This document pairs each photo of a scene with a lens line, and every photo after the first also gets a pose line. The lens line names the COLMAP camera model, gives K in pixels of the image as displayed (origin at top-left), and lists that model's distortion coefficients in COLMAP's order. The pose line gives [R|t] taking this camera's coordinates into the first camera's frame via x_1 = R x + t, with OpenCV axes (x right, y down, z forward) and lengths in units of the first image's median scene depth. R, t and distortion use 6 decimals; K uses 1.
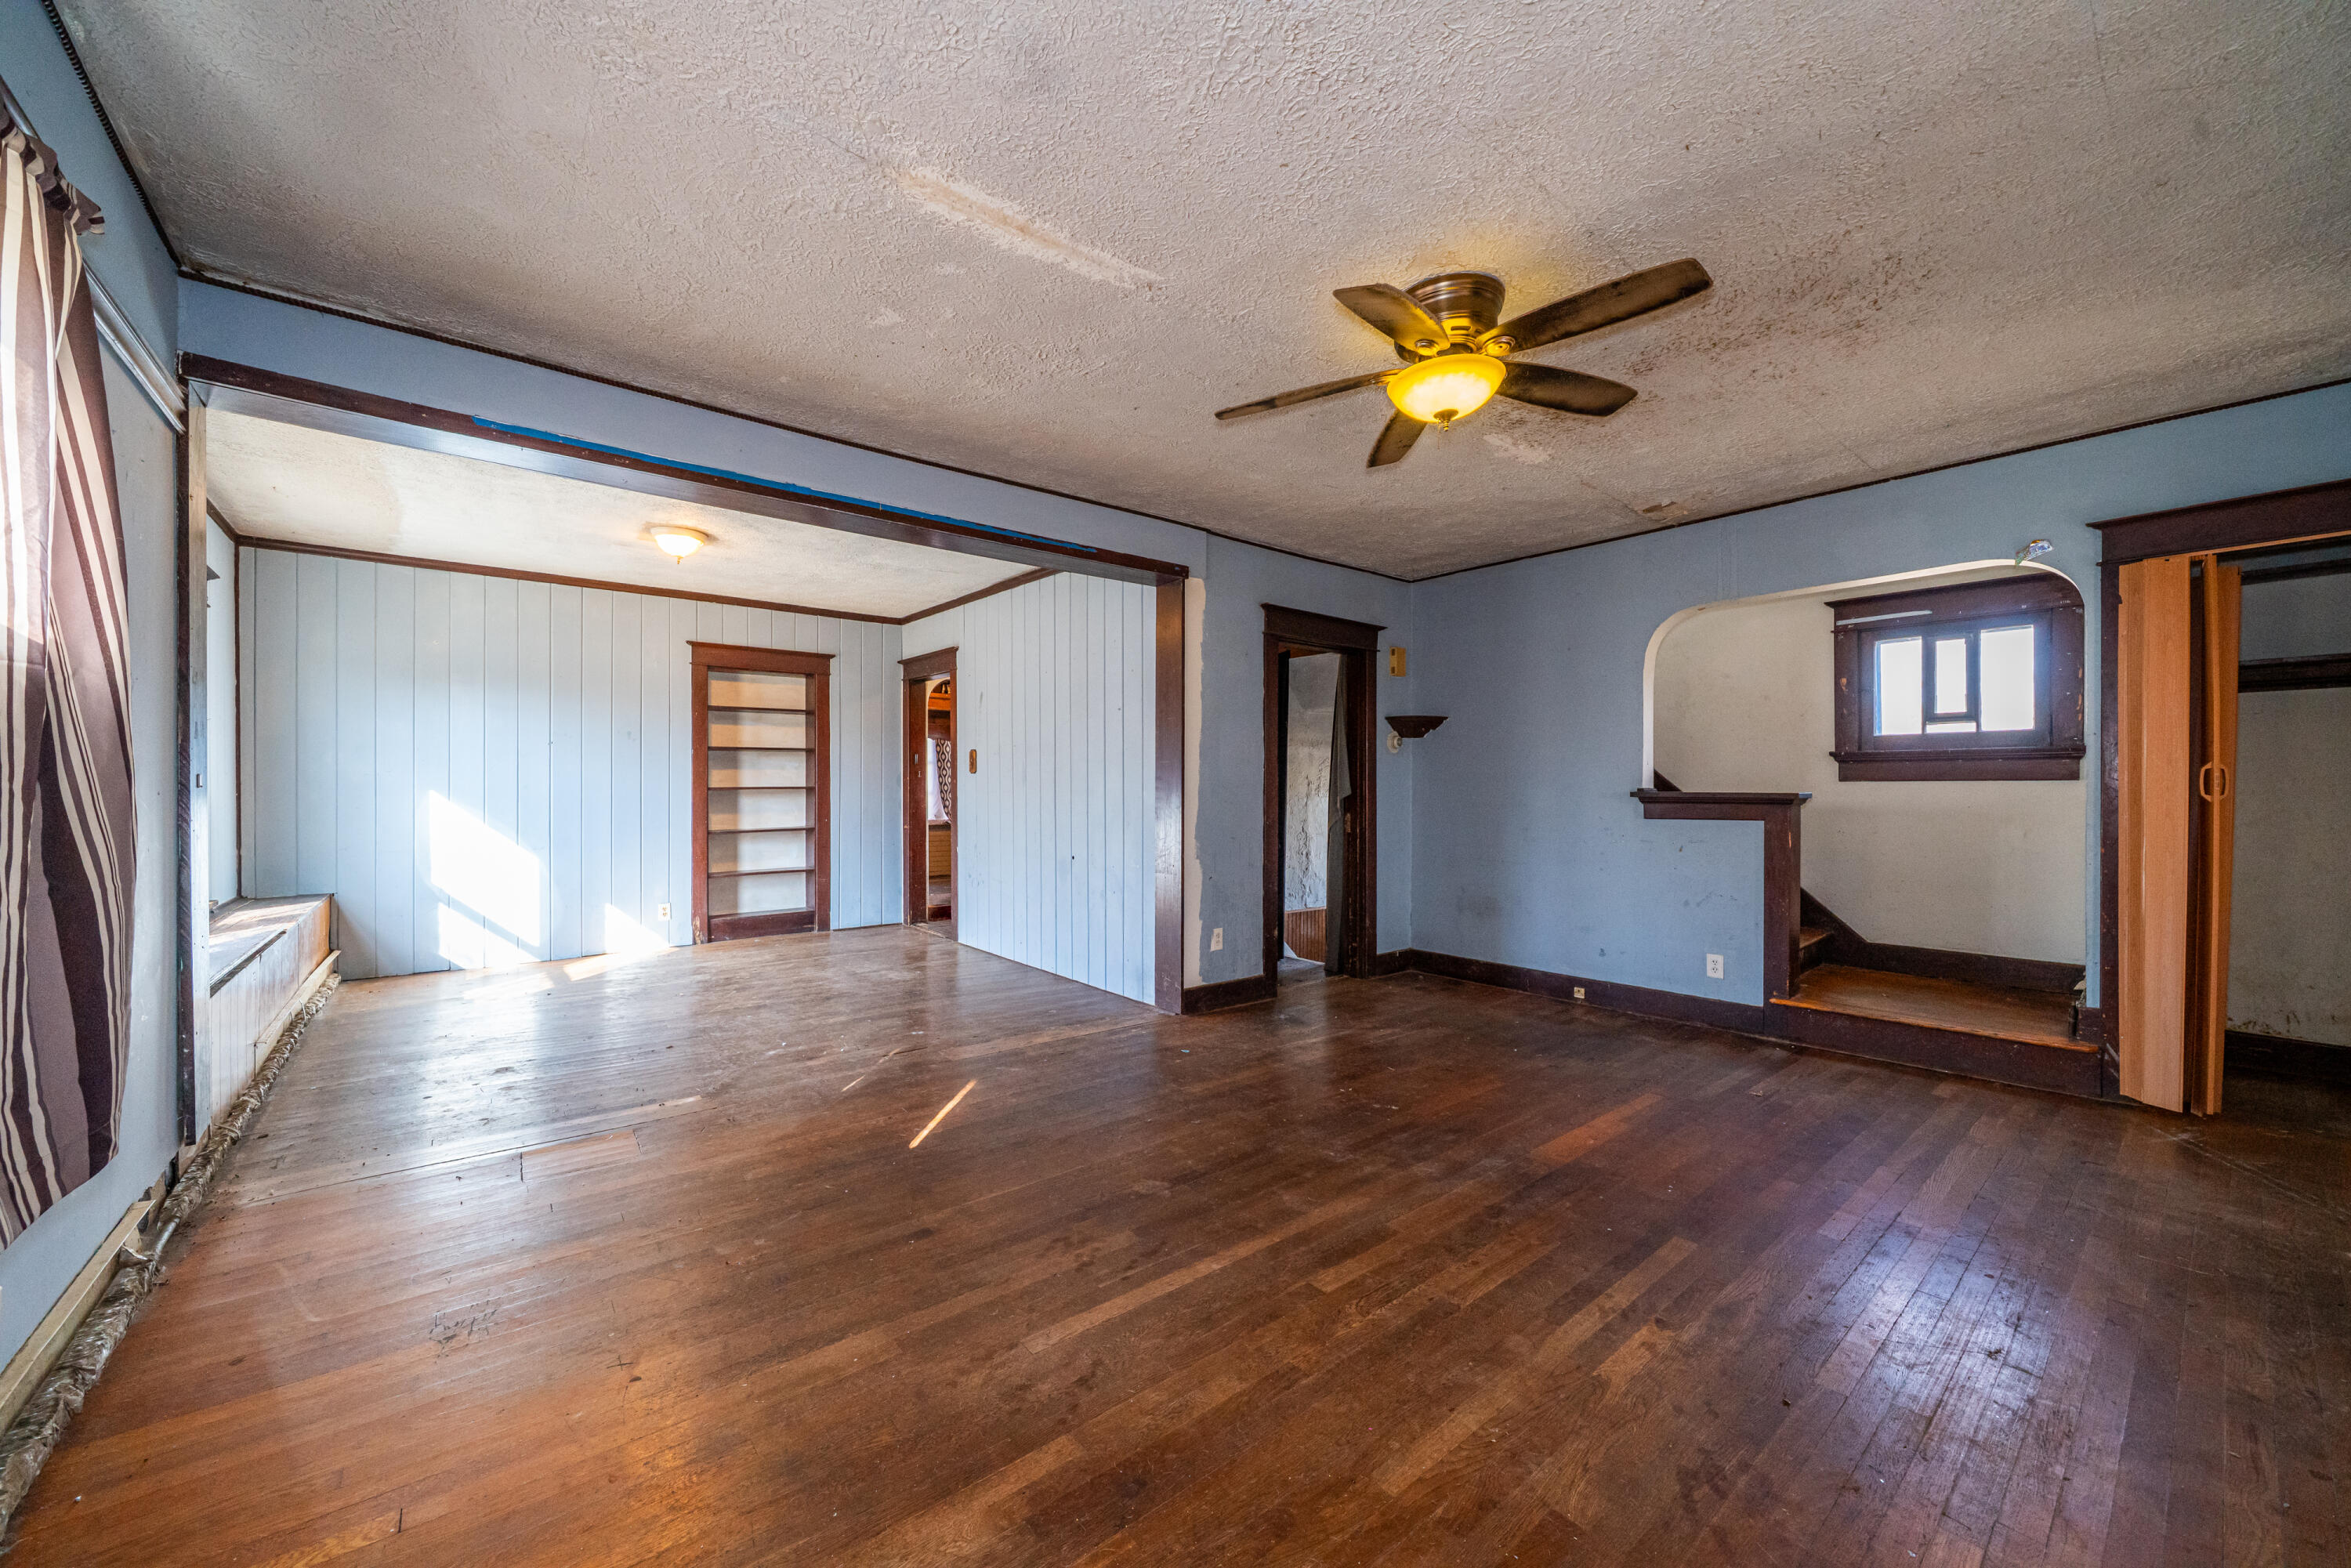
lens RADIAL K [[859.6, 0, 1142.4], [0, 859.6, 784.5], [0, 0, 1]] dist [-0.000676, 0.000113]
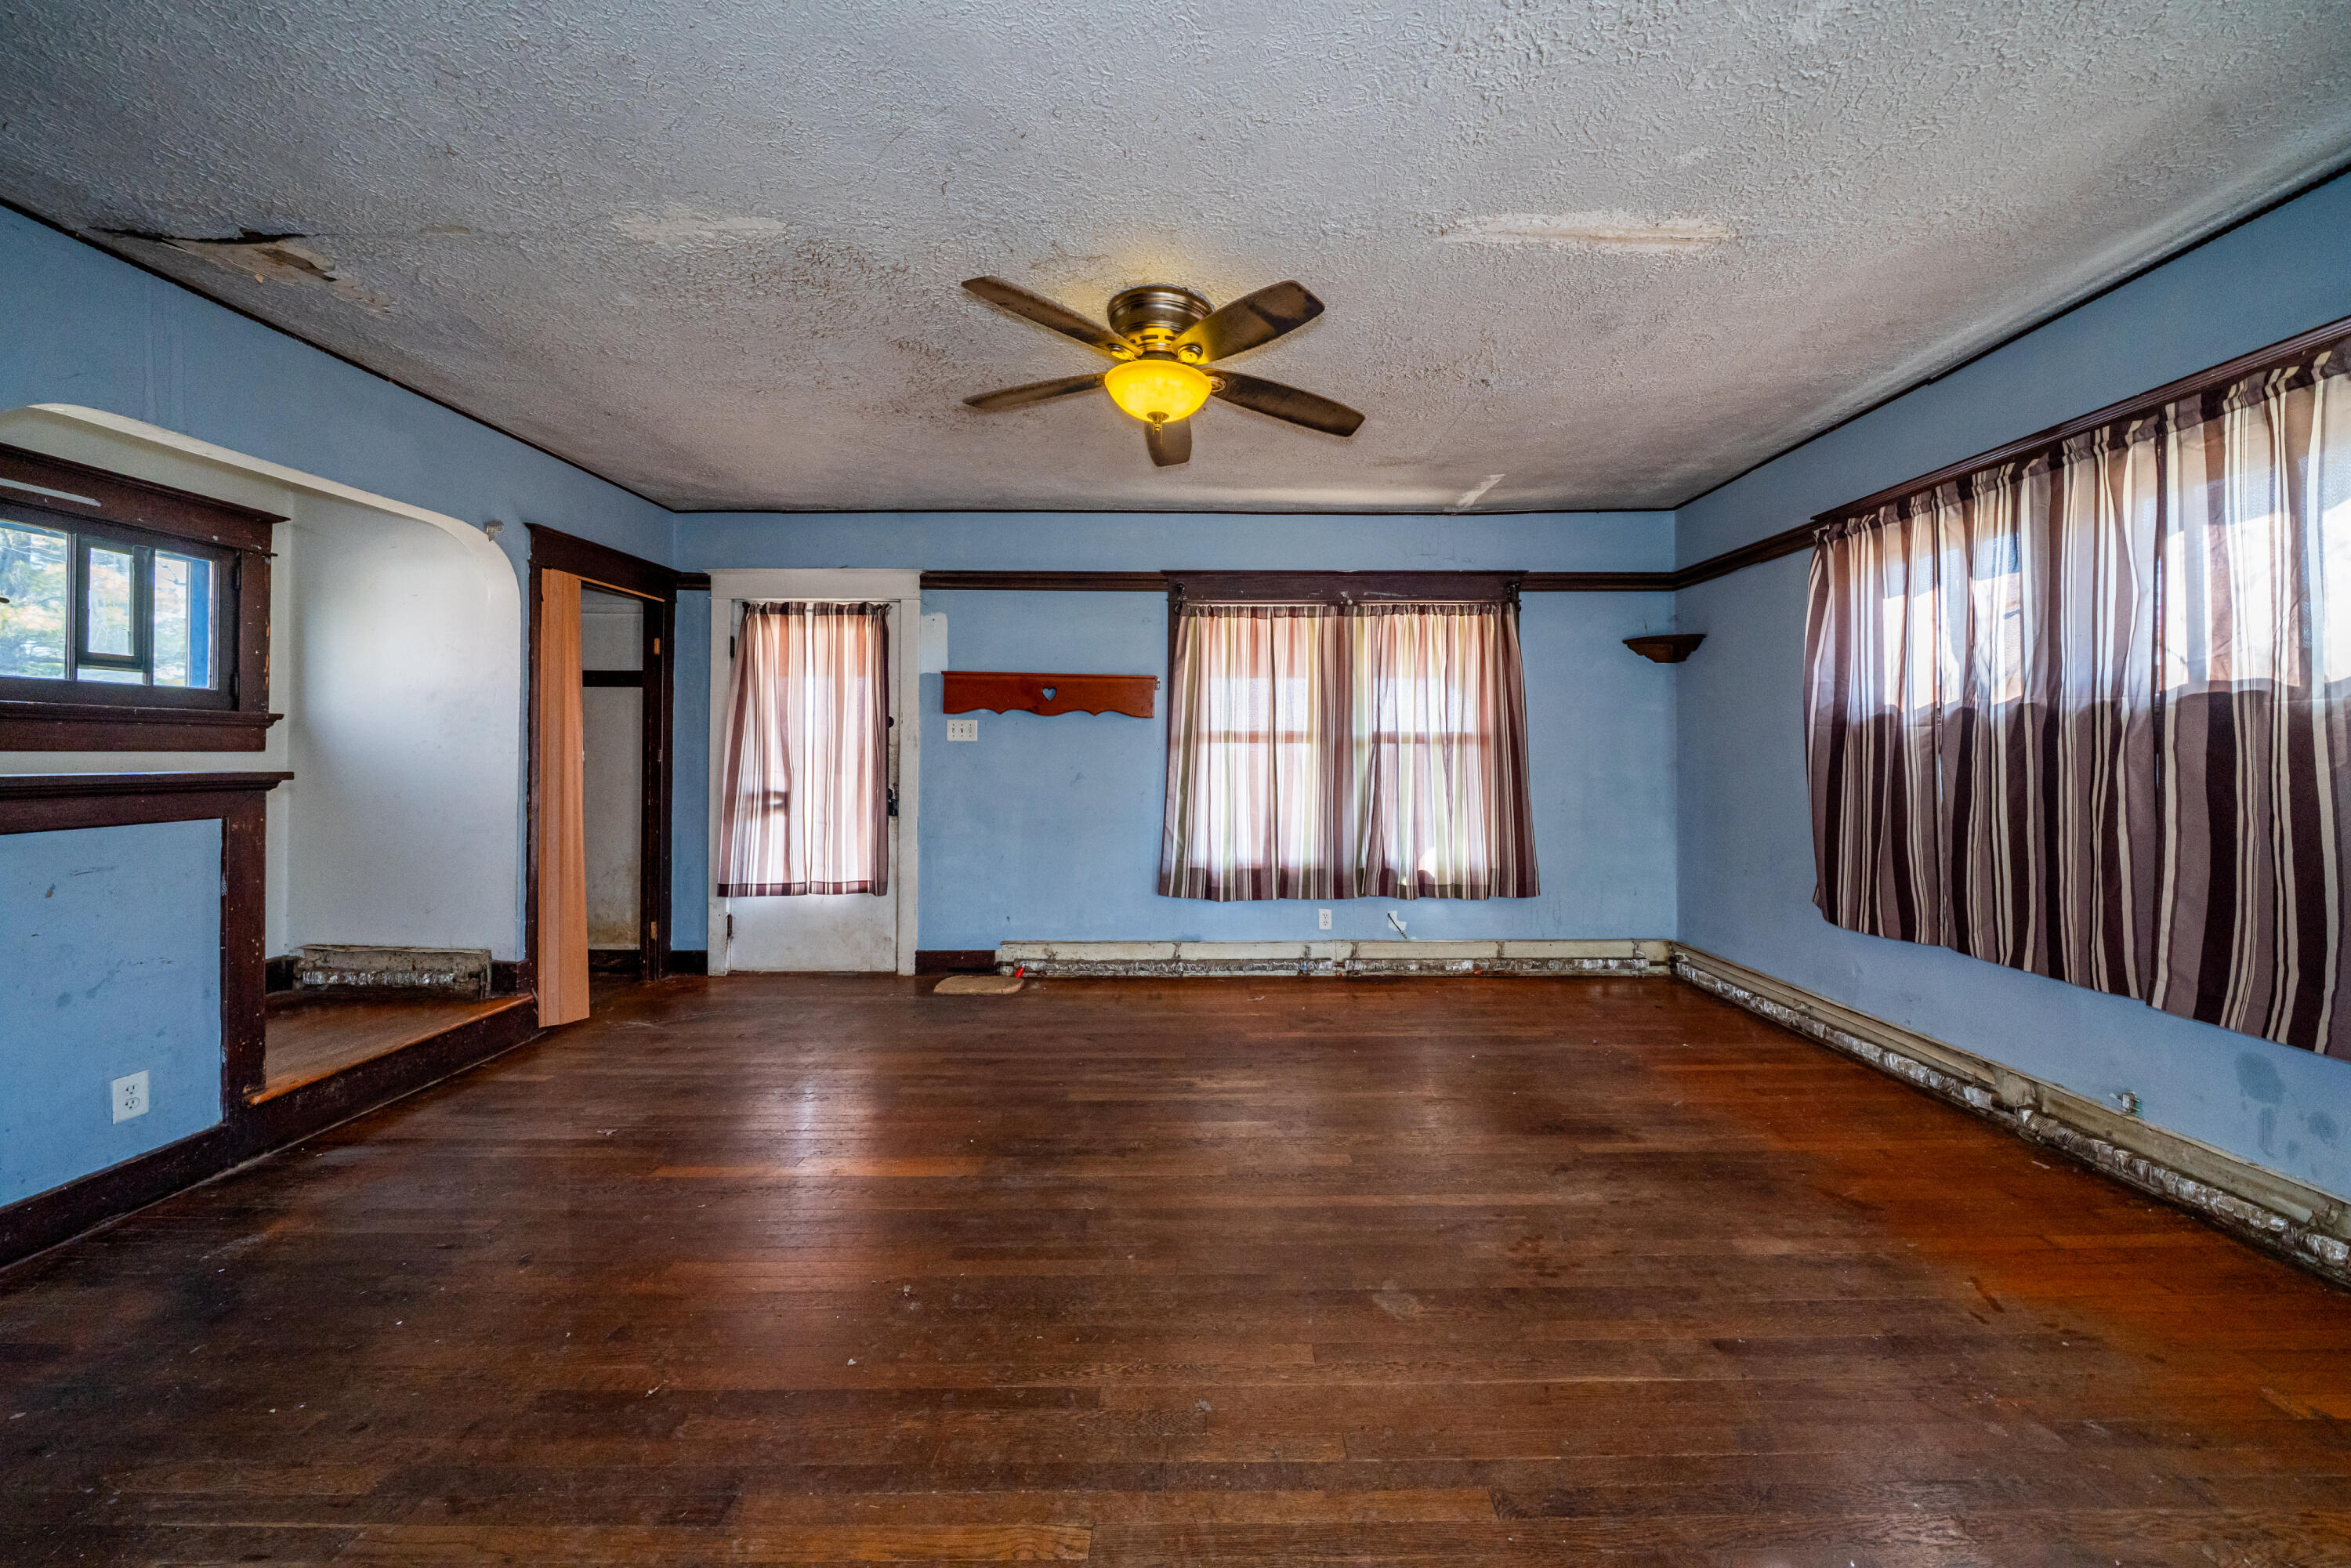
lens RADIAL K [[815.8, 0, 1212.5], [0, 815.8, 747.2], [0, 0, 1]] dist [-0.006185, -0.001070]
pose [[-0.791507, 0.001843, 0.611158, -0.167464], [-0.007011, 0.999902, -0.012095, -0.005766], [-0.611120, -0.013858, -0.791416, 0.931781]]
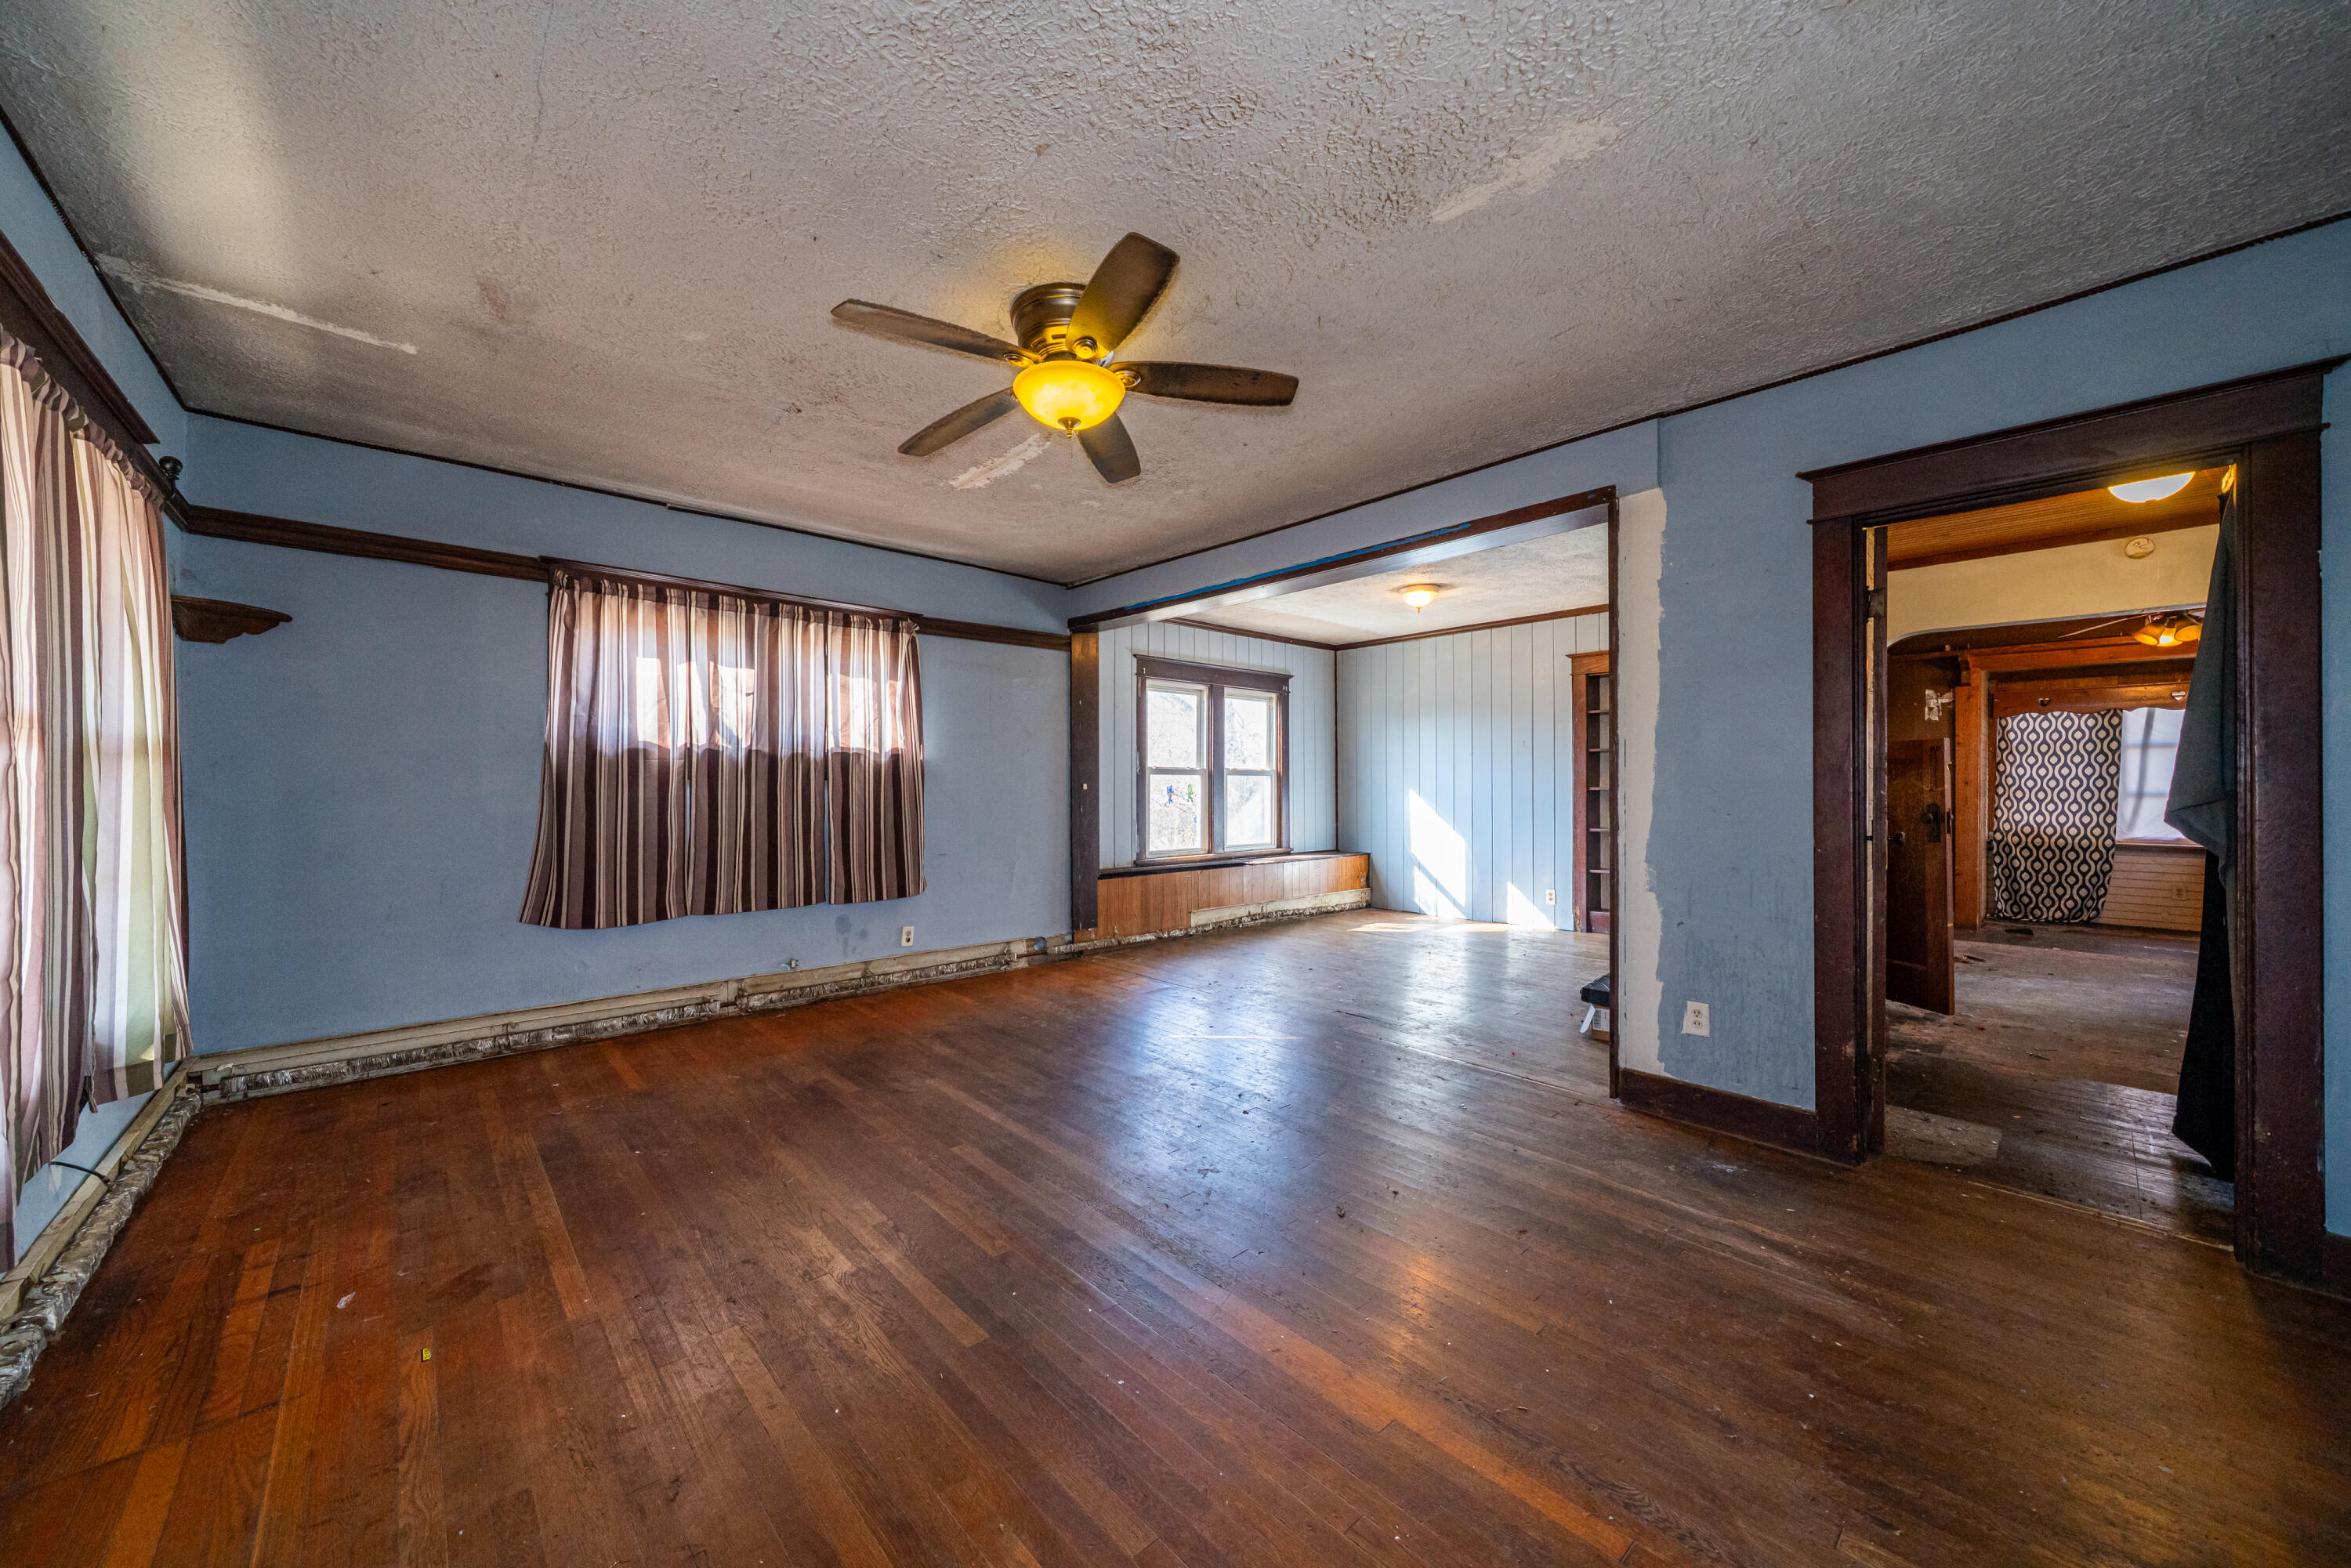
lens RADIAL K [[859.6, 0, 1163.4], [0, 859.6, 780.7], [0, 0, 1]] dist [-0.000676, 0.000113]
pose [[0.065404, -0.008036, -0.997826, 0.727478], [0.006376, 0.999951, -0.007635, -0.000427], [0.997838, -0.005863, 0.065452, 0.554410]]
